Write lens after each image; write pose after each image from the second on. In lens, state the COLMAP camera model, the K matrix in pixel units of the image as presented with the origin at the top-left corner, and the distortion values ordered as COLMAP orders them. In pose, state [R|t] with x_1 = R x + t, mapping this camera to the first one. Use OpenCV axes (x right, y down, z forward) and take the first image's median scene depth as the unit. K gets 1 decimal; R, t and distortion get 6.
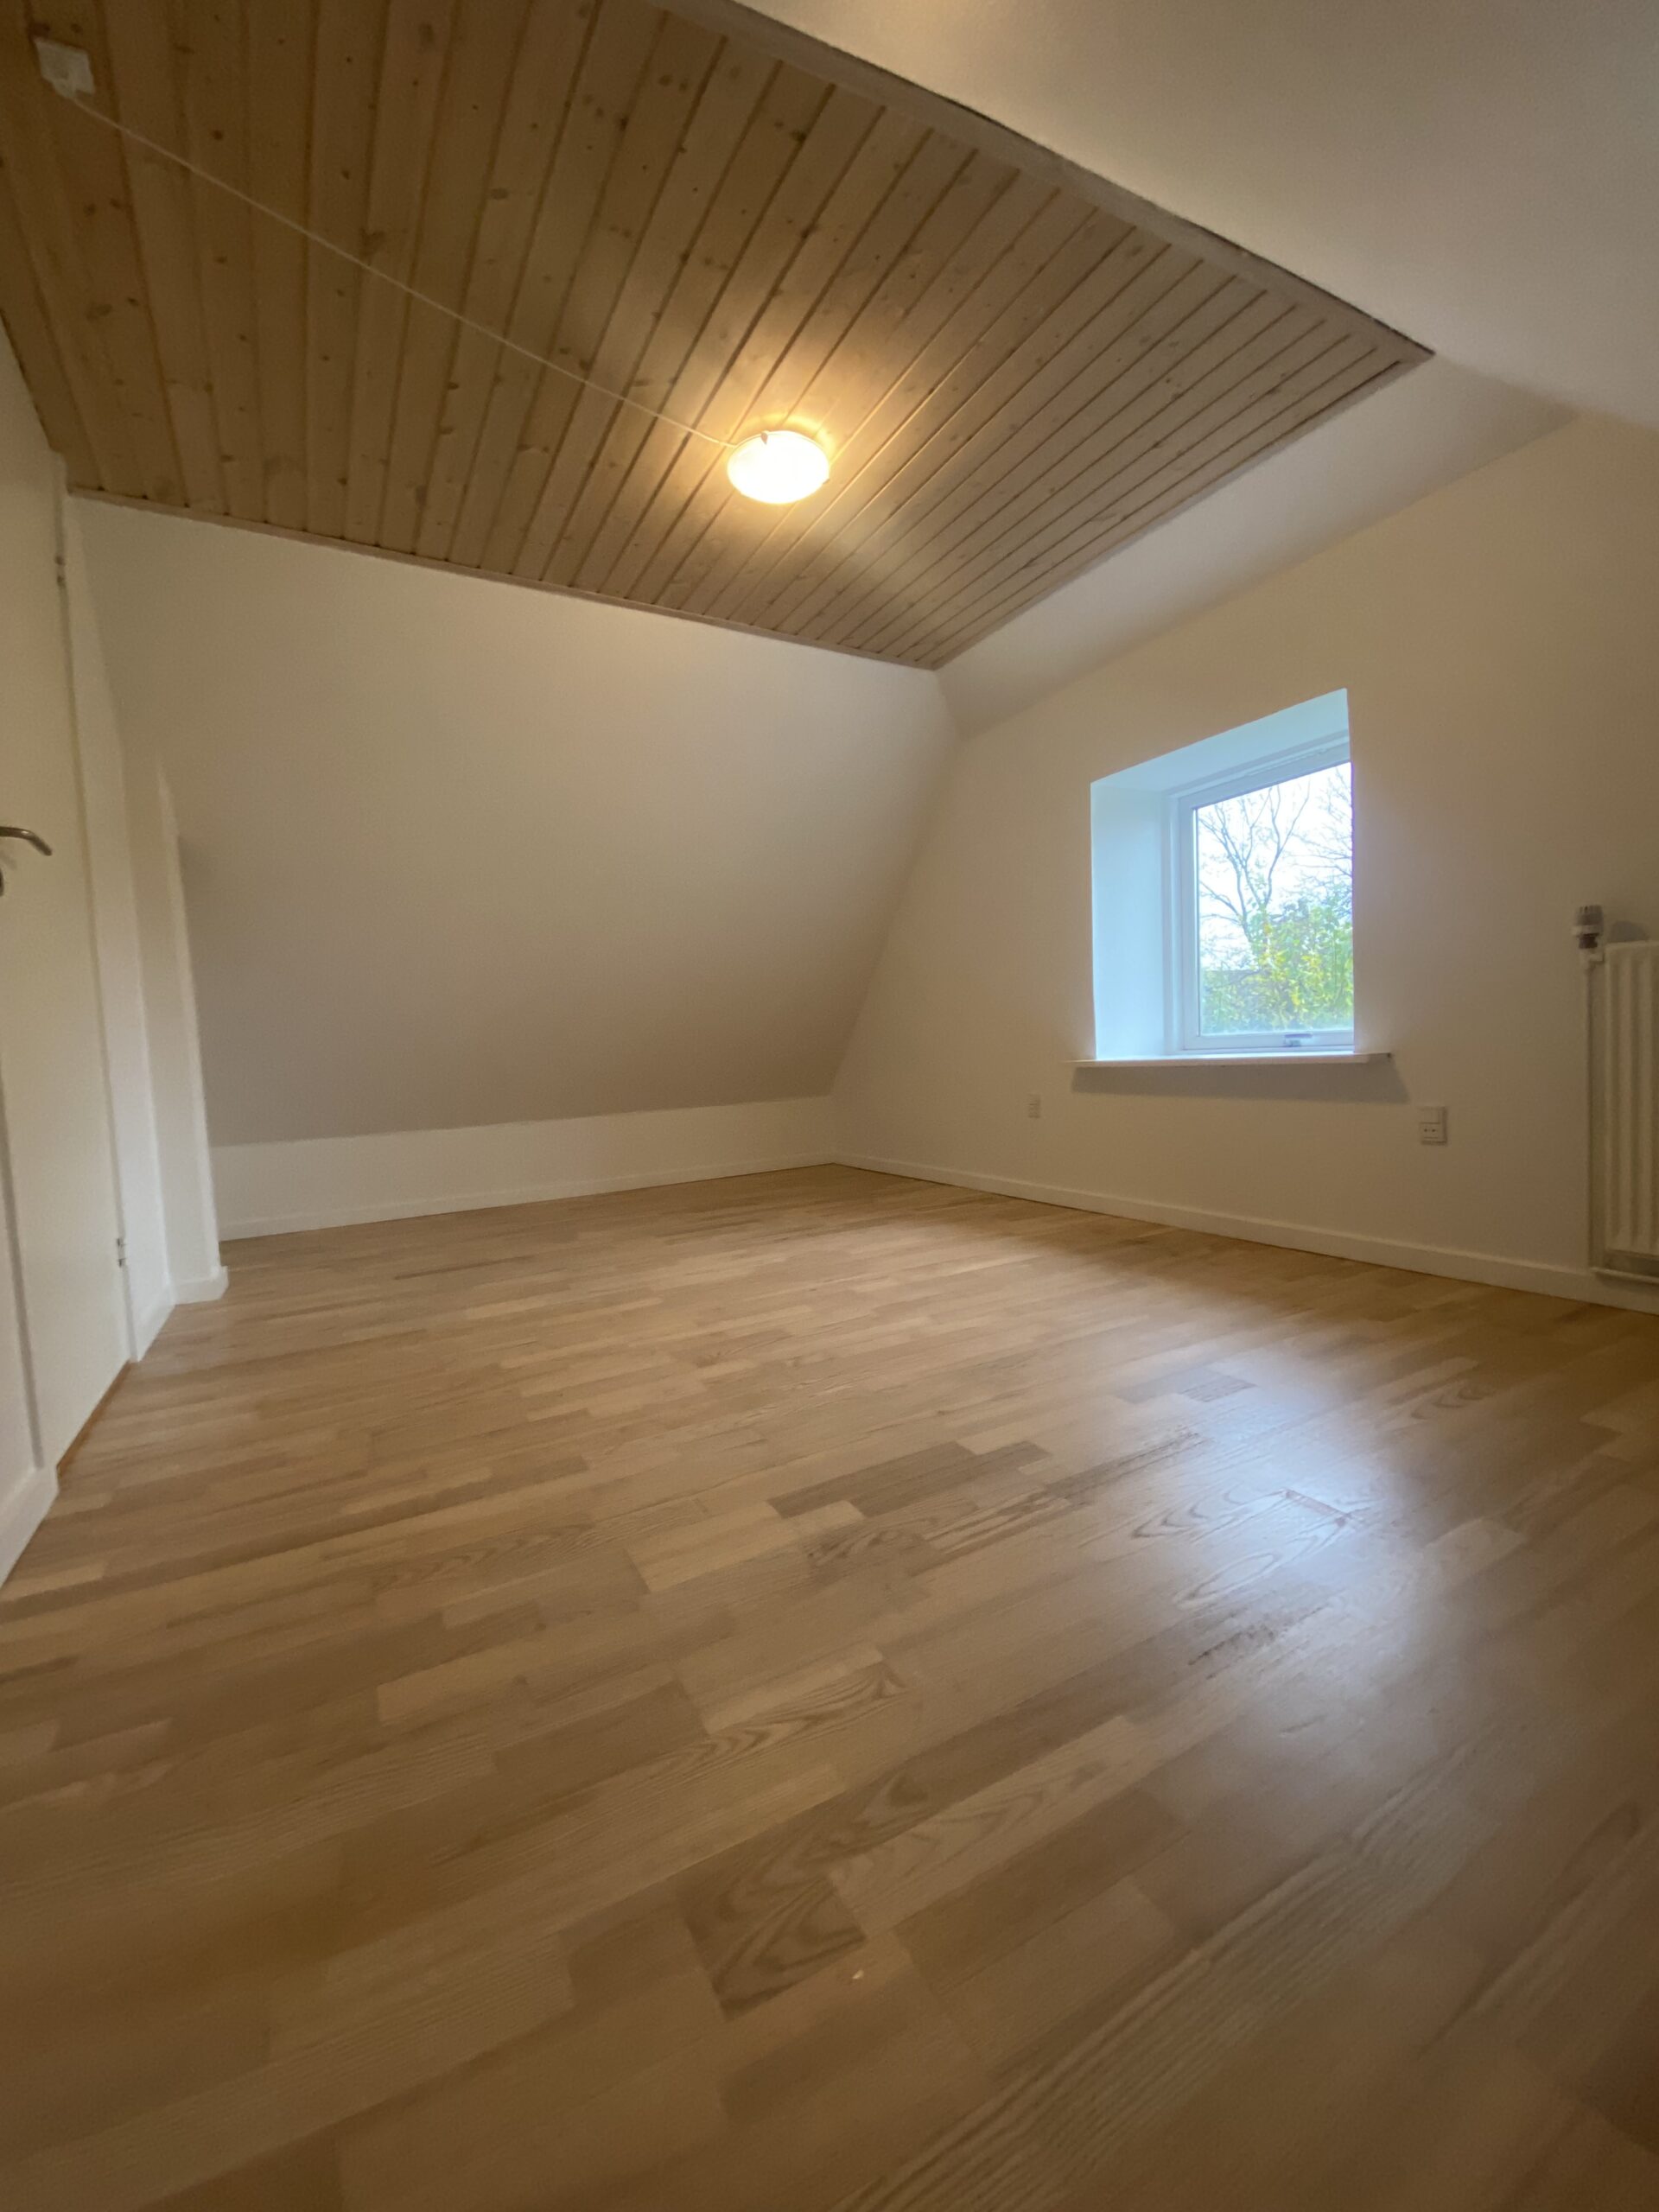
lens RADIAL K [[905.1, 0, 833.4], [0, 905.1, 1110.7], [0, 0, 1]] dist [0.019483, -0.017388]
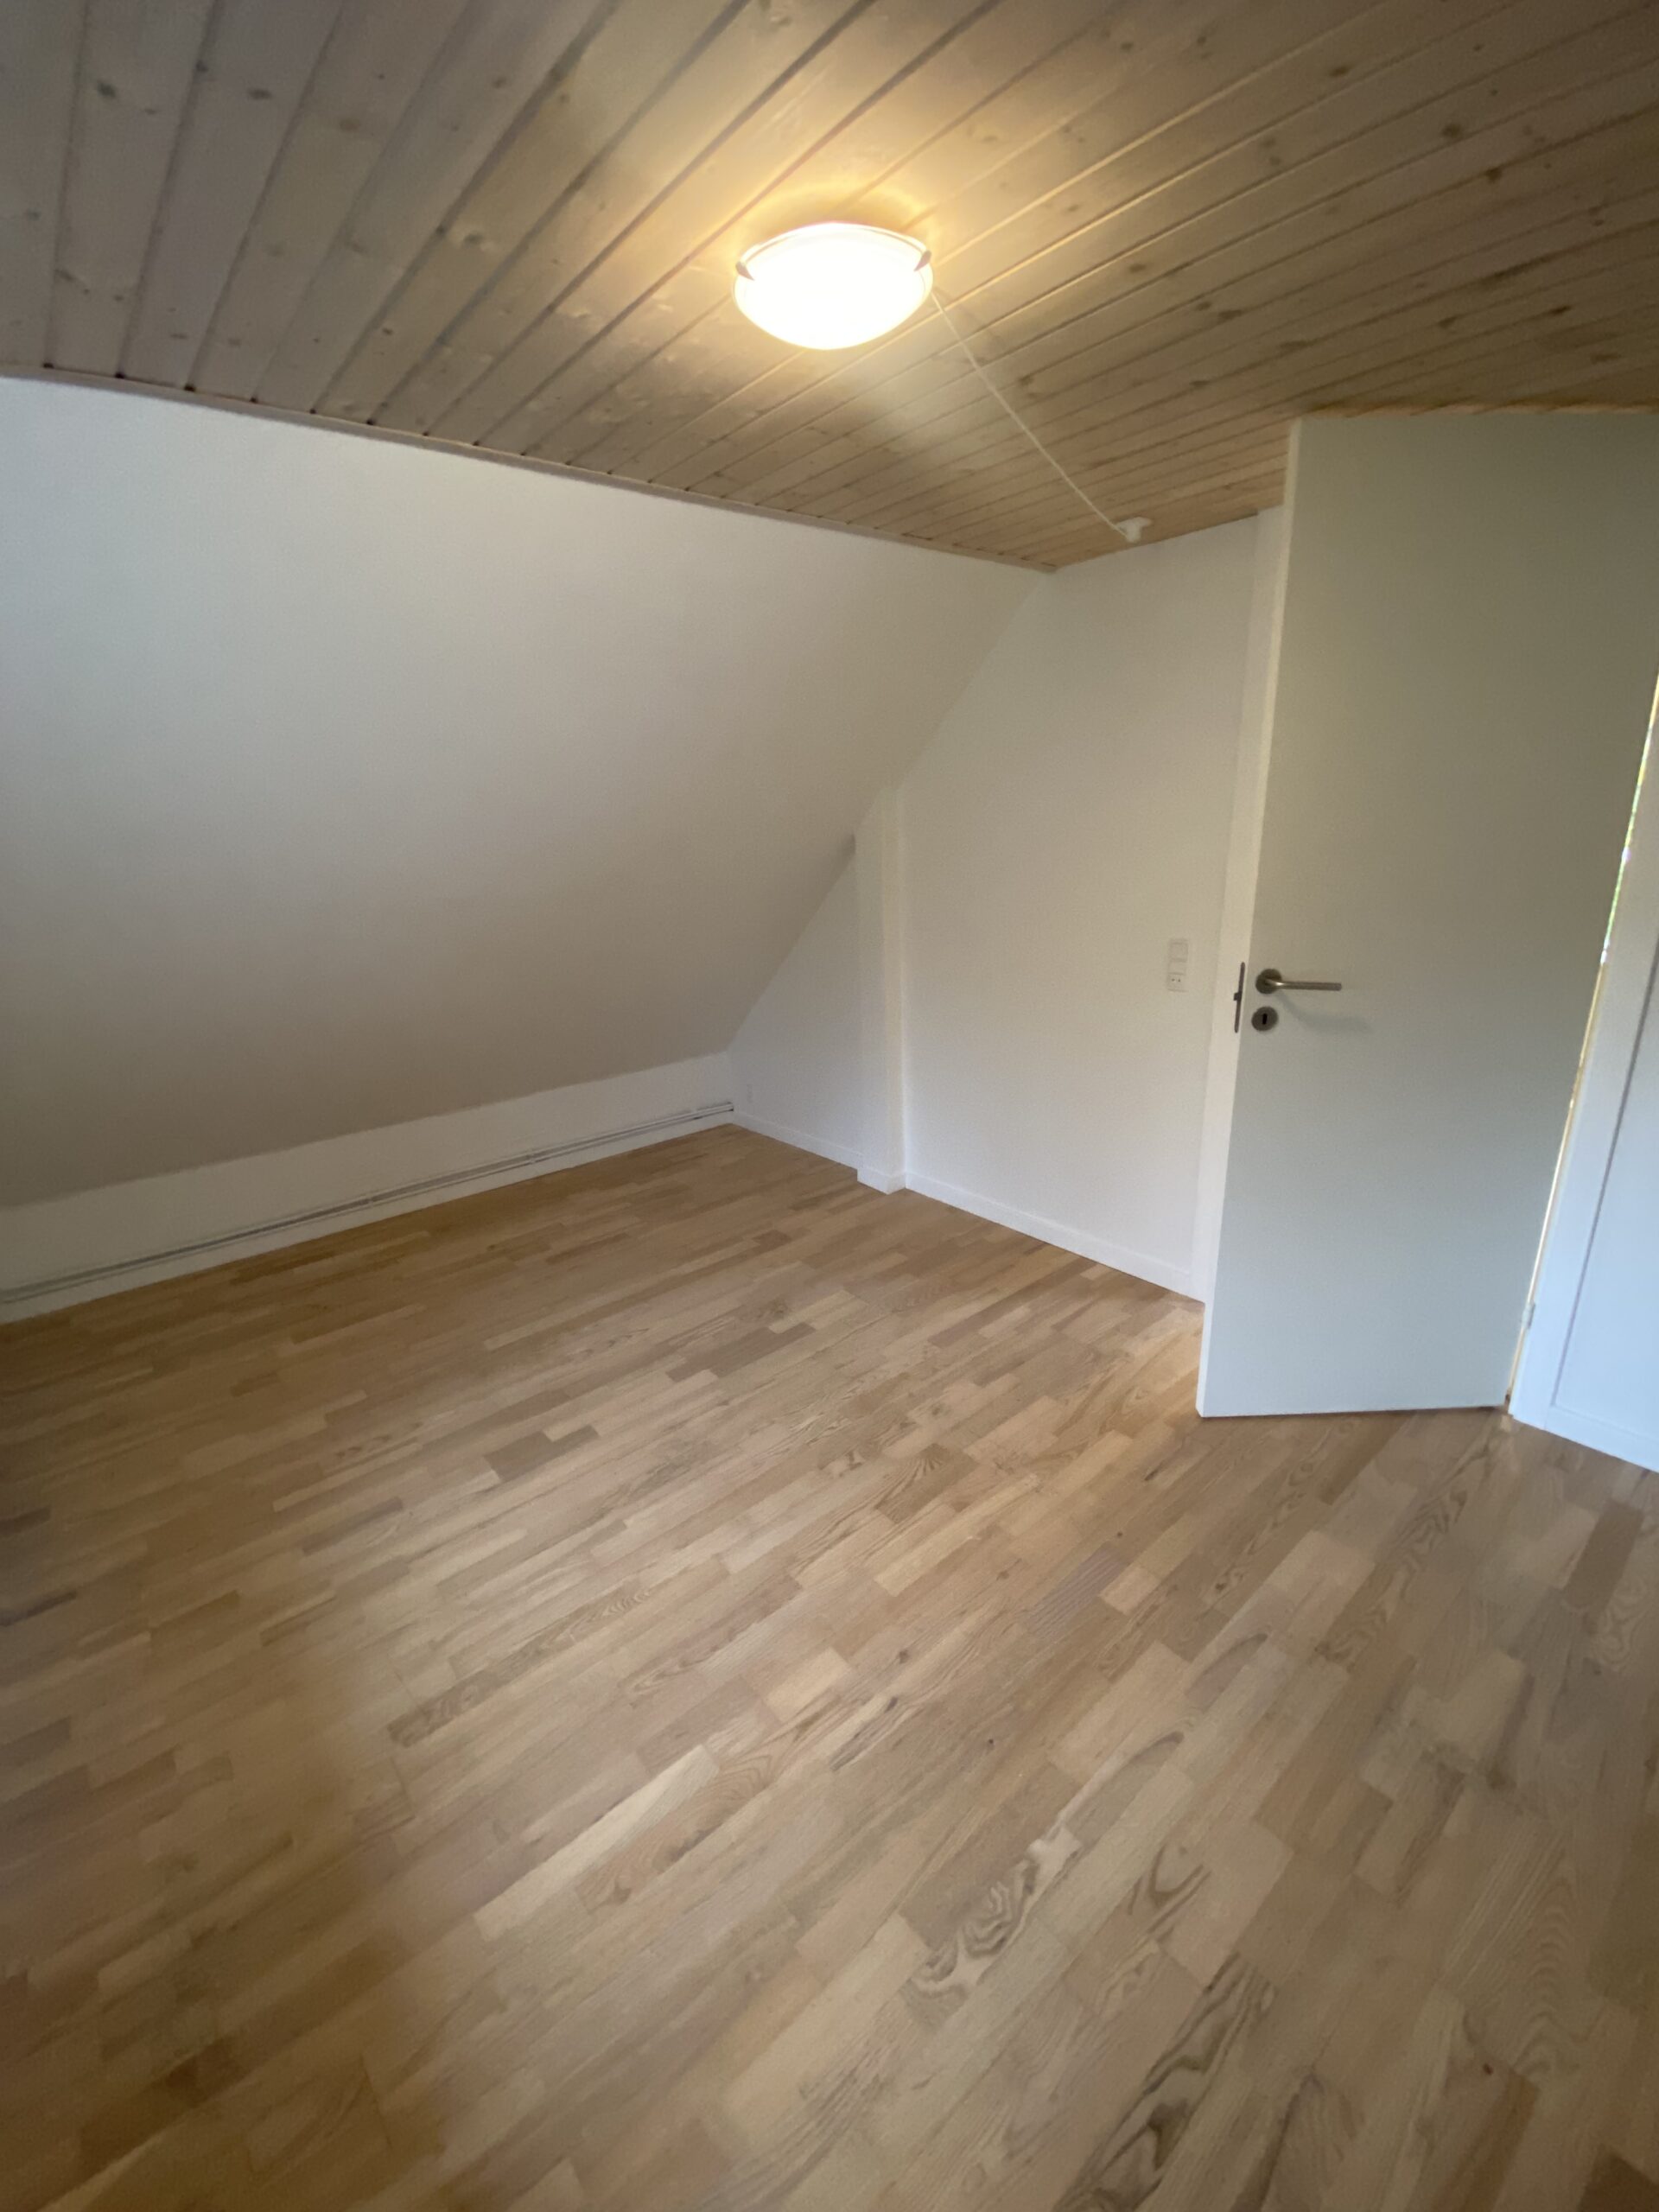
lens RADIAL K [[905.1, 0, 833.4], [0, 905.1, 1110.7], [0, 0, 1]] dist [0.019483, -0.017388]
pose [[-0.976716, 0.144041, -0.158989, 0.096933], [0.075405, 0.924295, 0.374155, -0.540829], [0.200847, 0.353455, -0.913636, 1.878577]]
